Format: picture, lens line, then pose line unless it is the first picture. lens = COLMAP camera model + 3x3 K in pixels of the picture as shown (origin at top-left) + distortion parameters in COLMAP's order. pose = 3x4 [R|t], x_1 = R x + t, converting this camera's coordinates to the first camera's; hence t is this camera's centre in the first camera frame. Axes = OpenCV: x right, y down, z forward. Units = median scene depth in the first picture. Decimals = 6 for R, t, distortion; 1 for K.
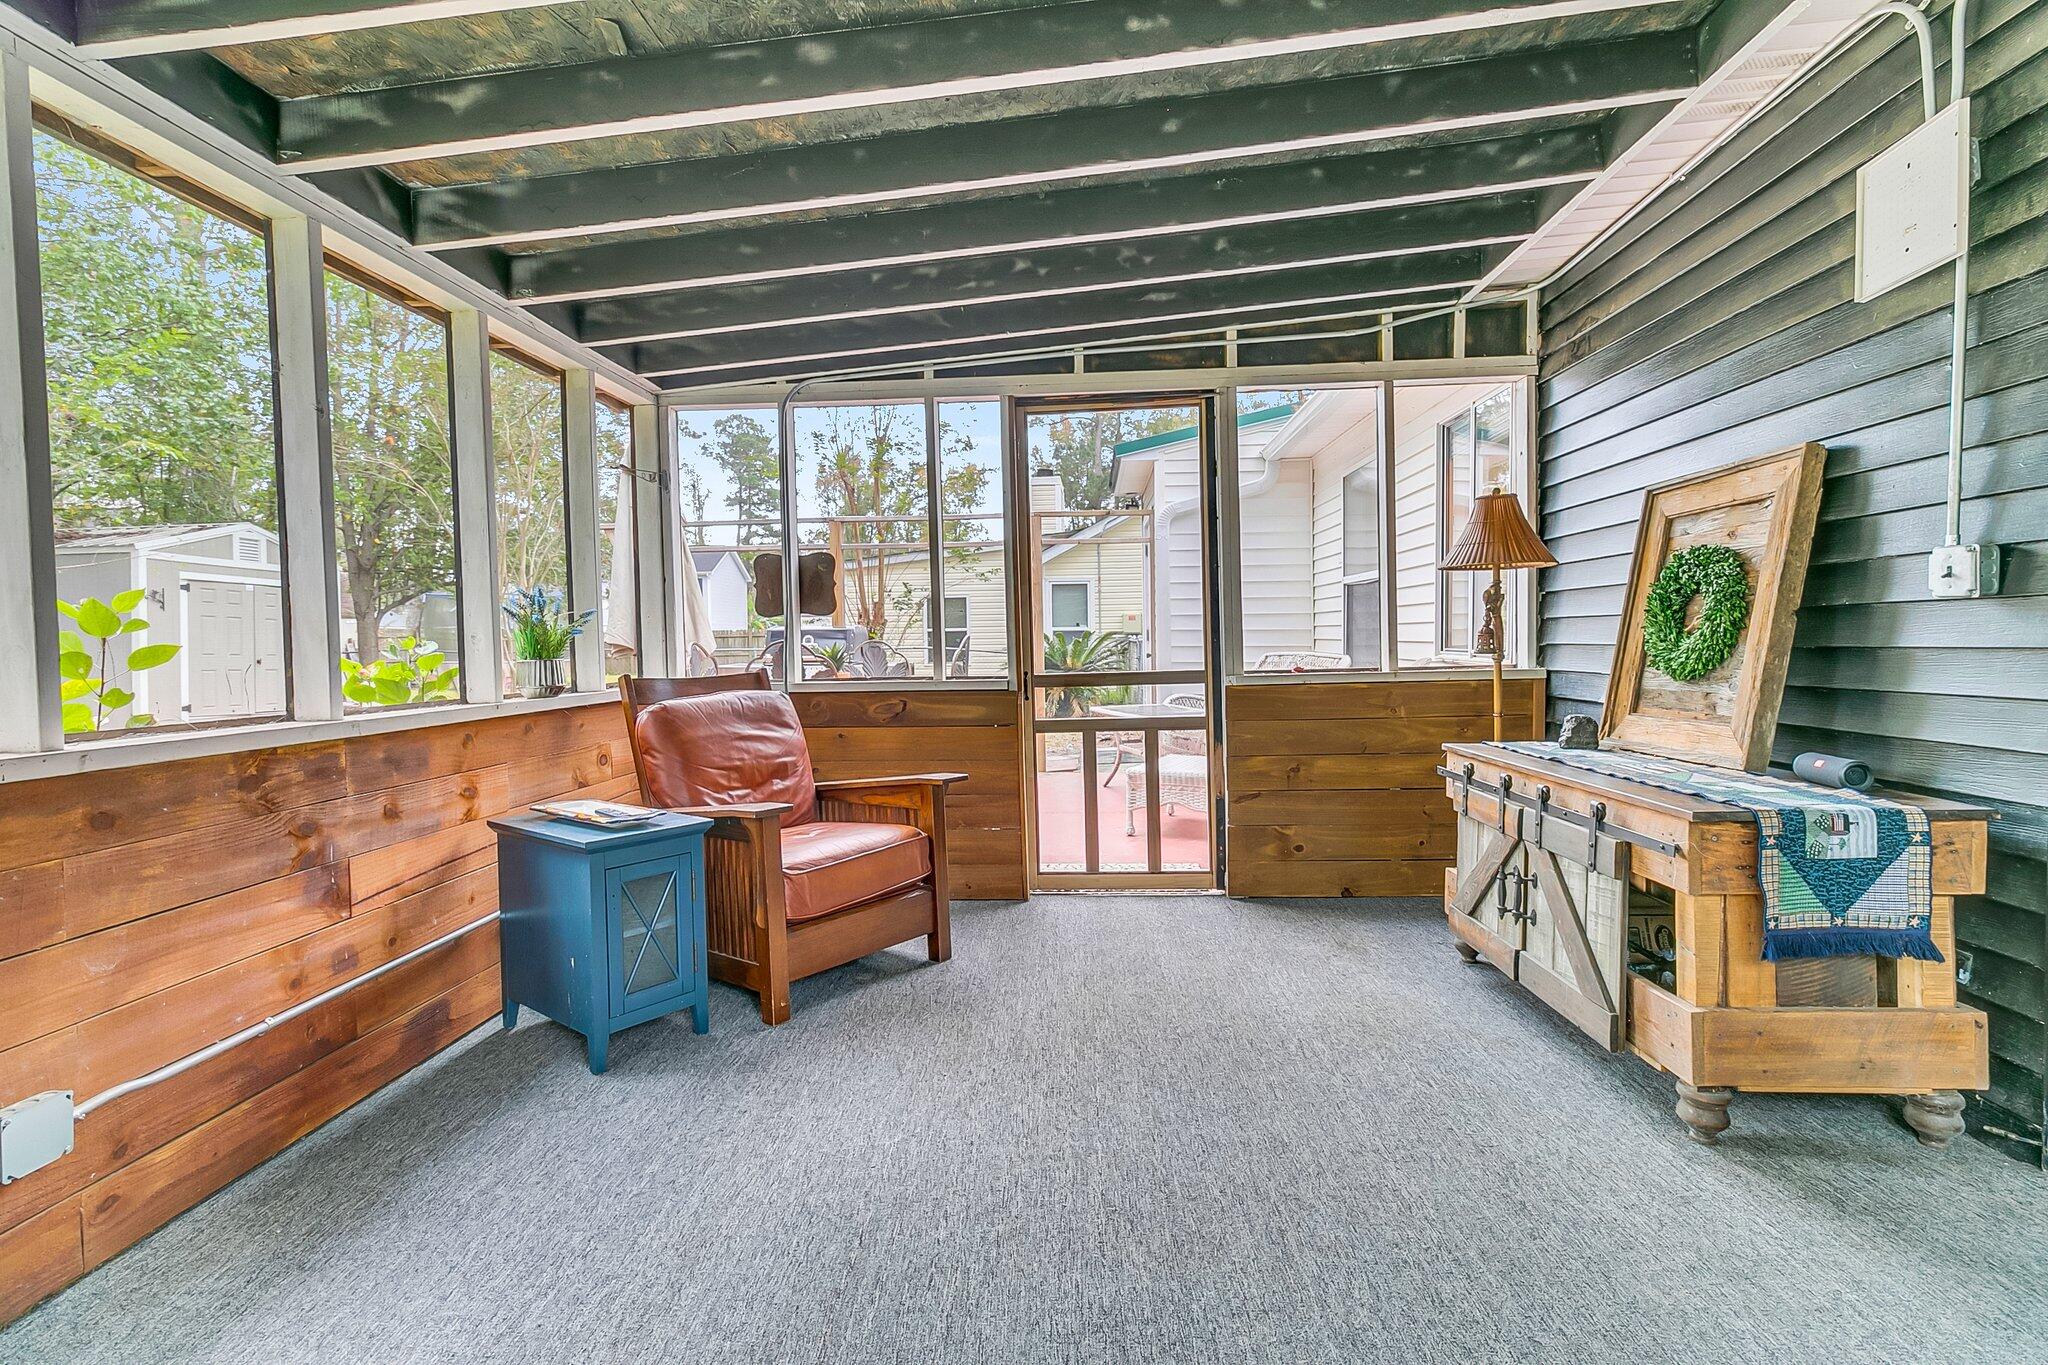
lens RADIAL K [[953.9, 0, 1034.7], [0, 953.9, 665.8], [0, 0, 1]] dist [0.001793, 0.001566]
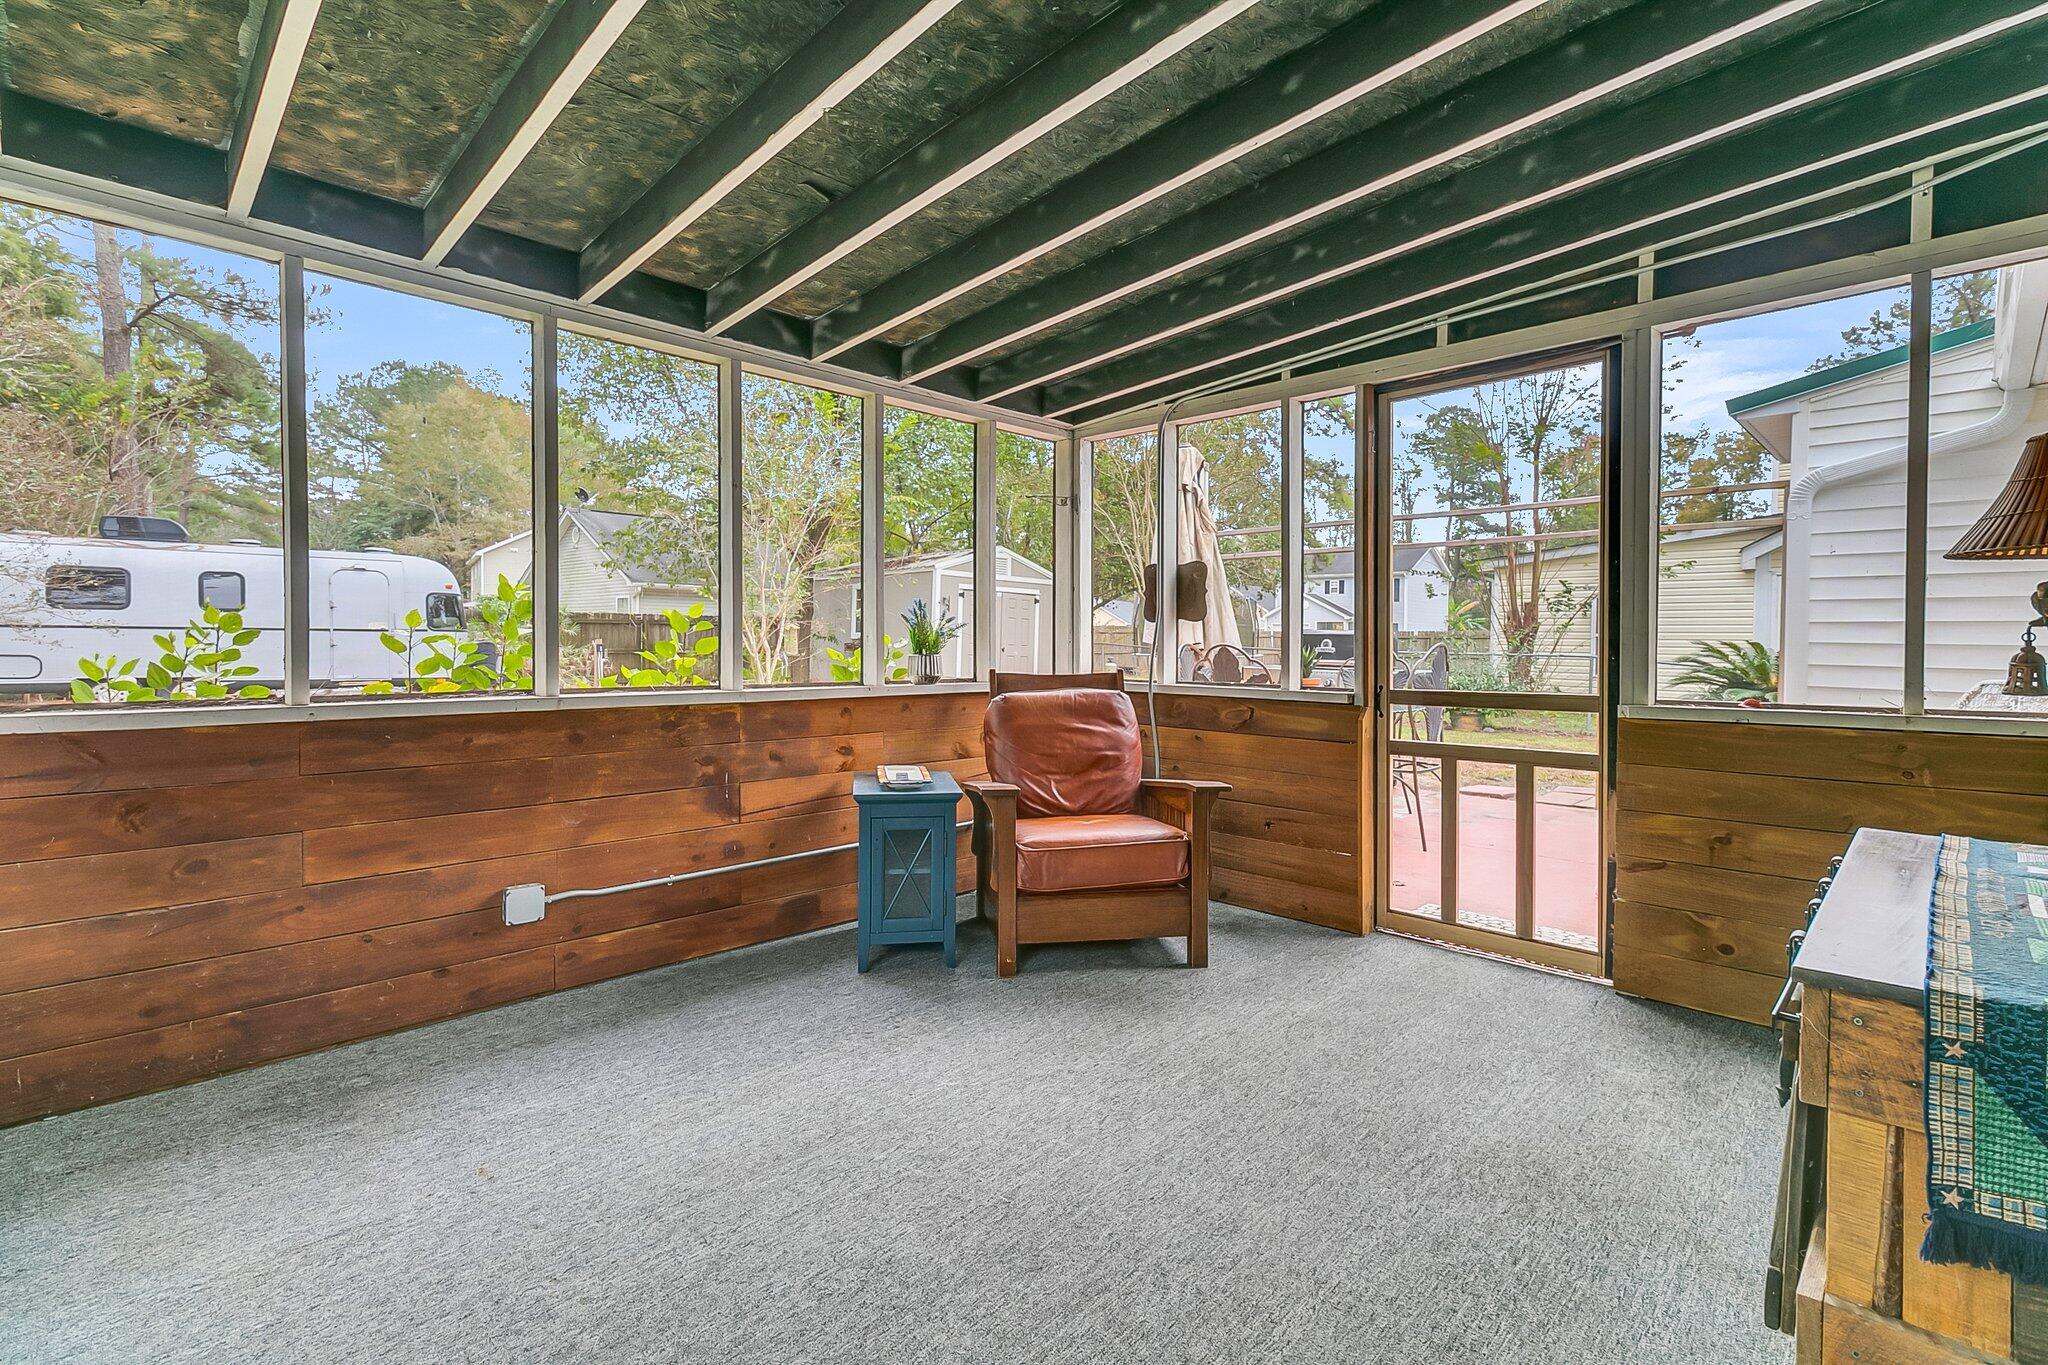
lens RADIAL K [[953.9, 0, 1034.7], [0, 953.9, 665.8], [0, 0, 1]] dist [0.001793, 0.001566]
pose [[0.748744, 0.039904, -0.661657, 0.422989], [-0.039608, 0.999096, 0.015434, -0.016746], [0.661675, 0.014651, 0.749647, 0.127033]]
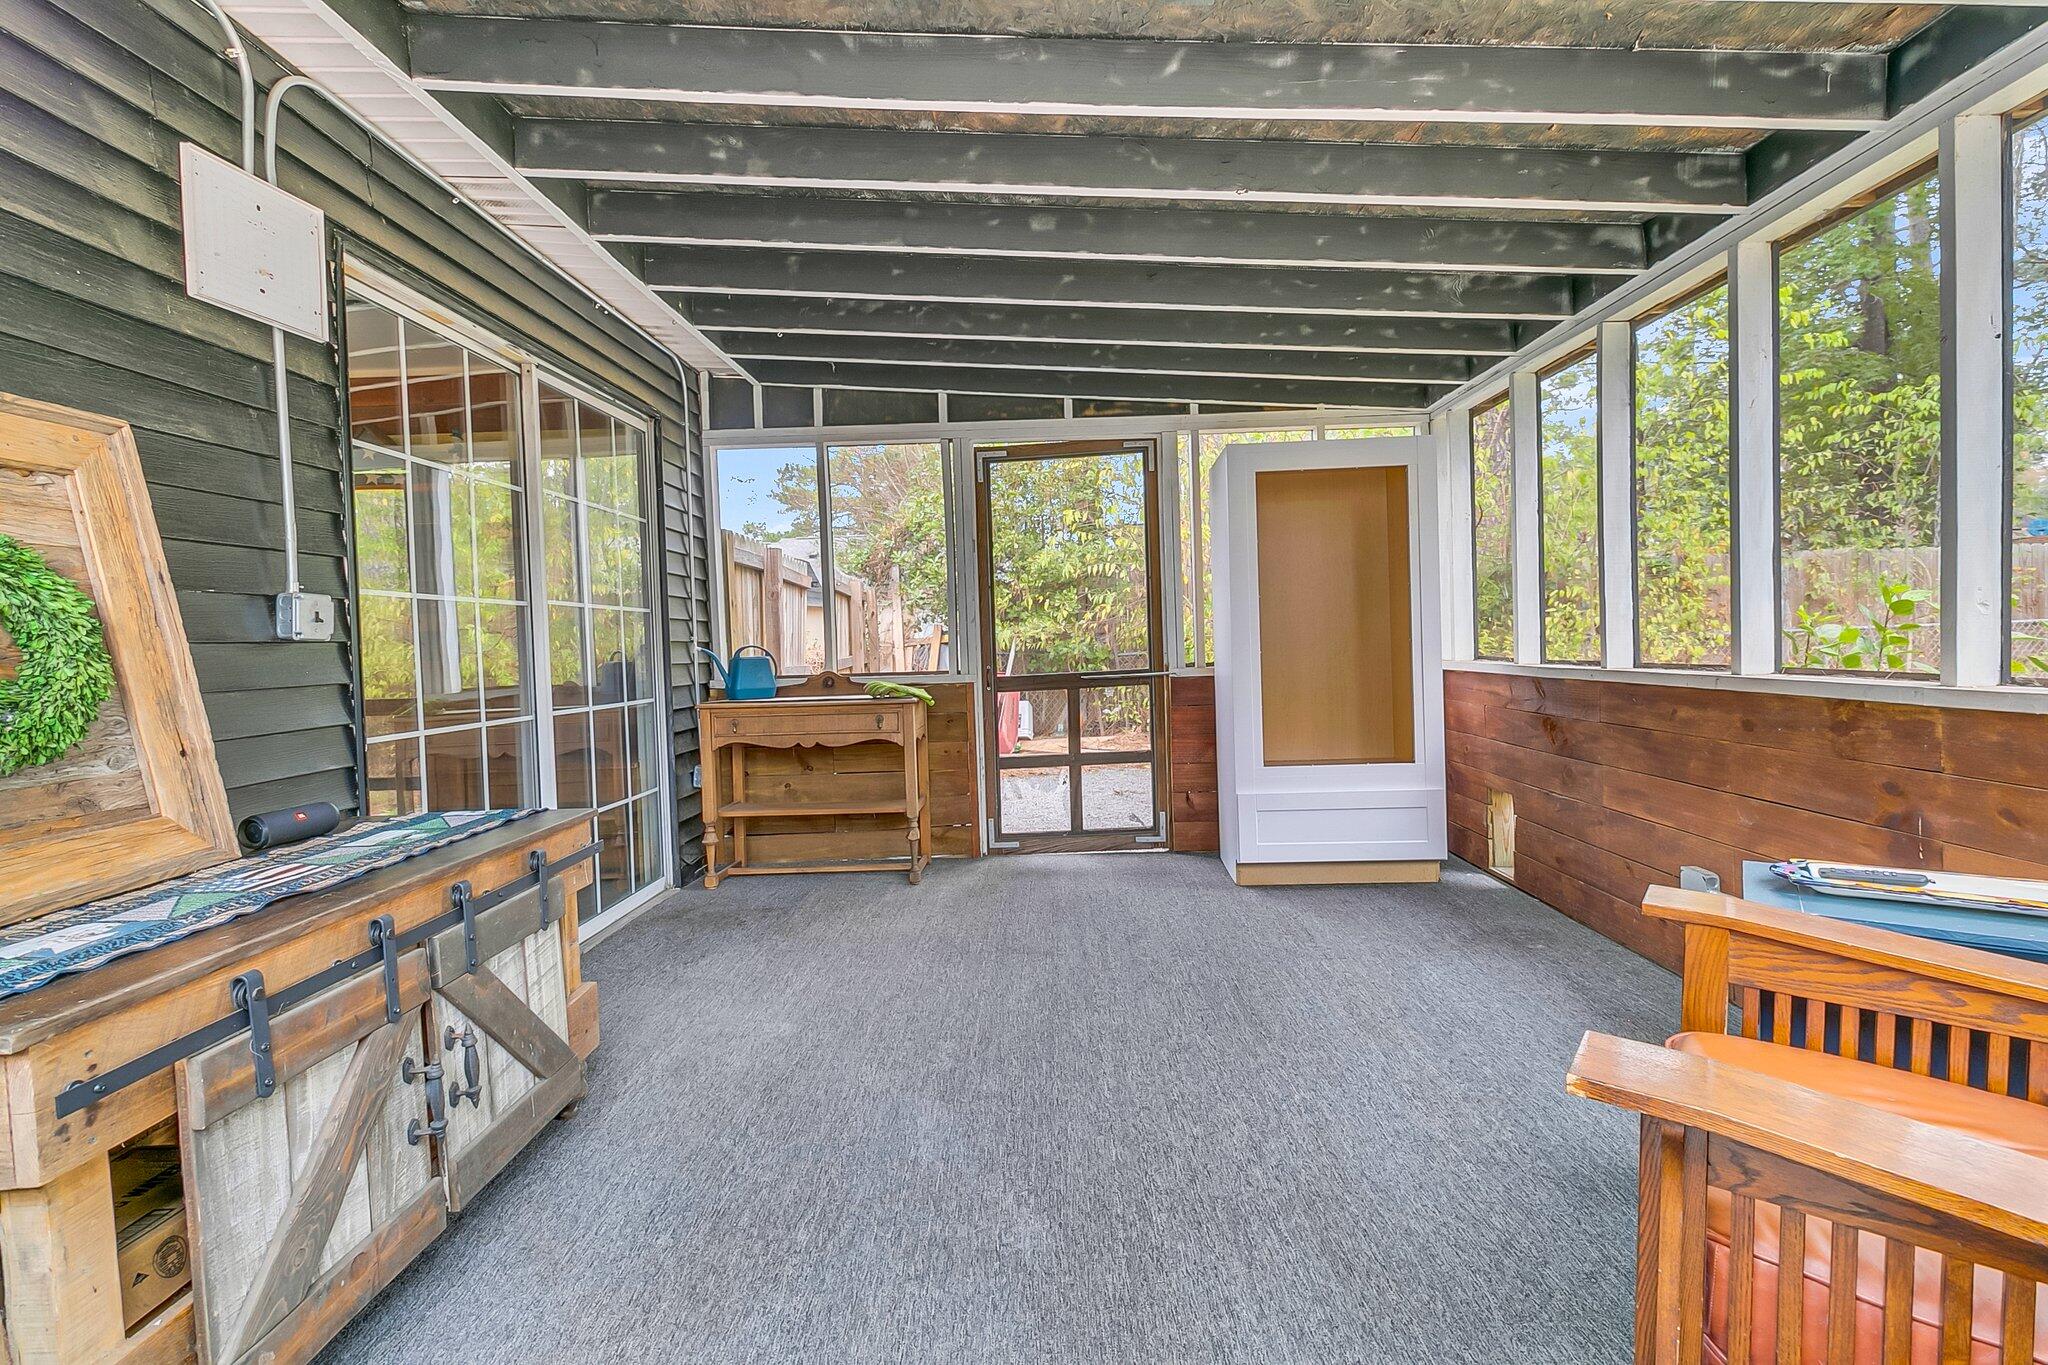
lens RADIAL K [[953.9, 0, 1034.7], [0, 953.9, 665.8], [0, 0, 1]] dist [0.001793, 0.001566]
pose [[-0.998259, 0.052350, -0.027181, 0.097152], [0.050809, 0.997215, 0.054587, -0.037261], [0.029962, 0.053111, -0.998139, 1.287838]]
